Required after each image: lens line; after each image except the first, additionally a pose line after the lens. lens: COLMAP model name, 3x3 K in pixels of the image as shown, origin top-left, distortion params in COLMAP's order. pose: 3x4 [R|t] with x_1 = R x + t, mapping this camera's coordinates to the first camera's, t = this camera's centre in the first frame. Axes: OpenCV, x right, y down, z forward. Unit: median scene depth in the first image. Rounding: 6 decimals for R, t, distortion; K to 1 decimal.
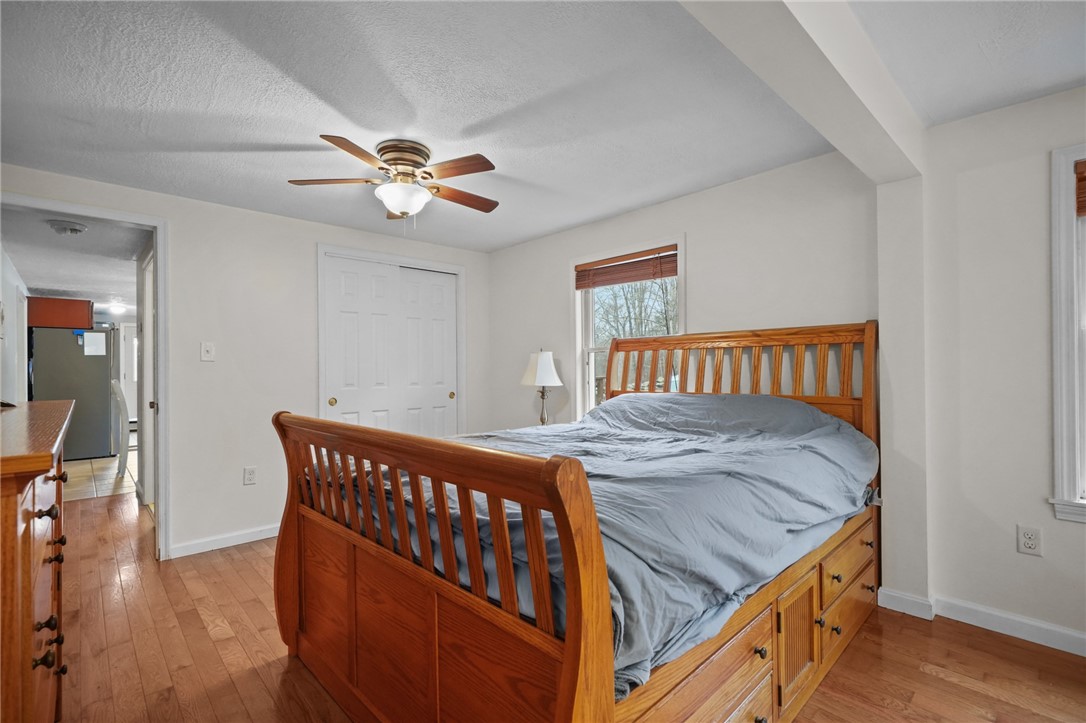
lens RADIAL K [[496.5, 0, 544.0], [0, 496.5, 362.5], [0, 0, 1]] dist [0.001413, -0.000271]
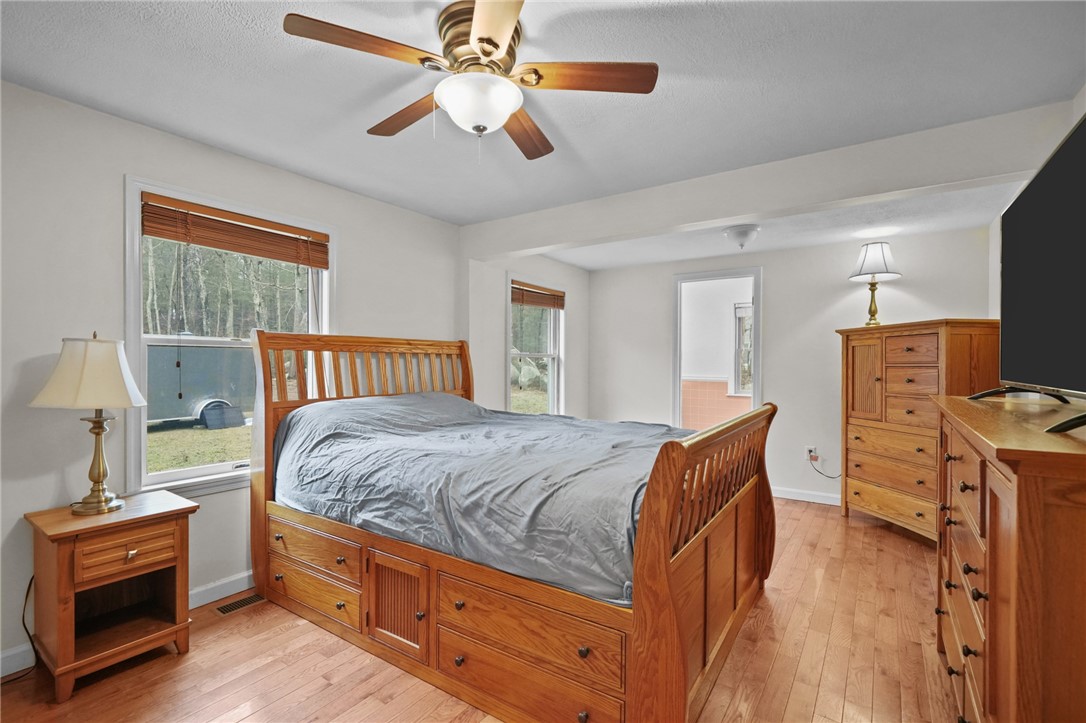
lens RADIAL K [[496.5, 0, 543.2], [0, 496.5, 369.8], [0, 0, 1]] dist [0.001413, -0.000271]
pose [[-0.210731, 0.007756, 0.977513, -0.697718], [-0.001597, 0.999964, -0.008278, 0.014864], [-0.977543, -0.003305, -0.210711, 0.801493]]
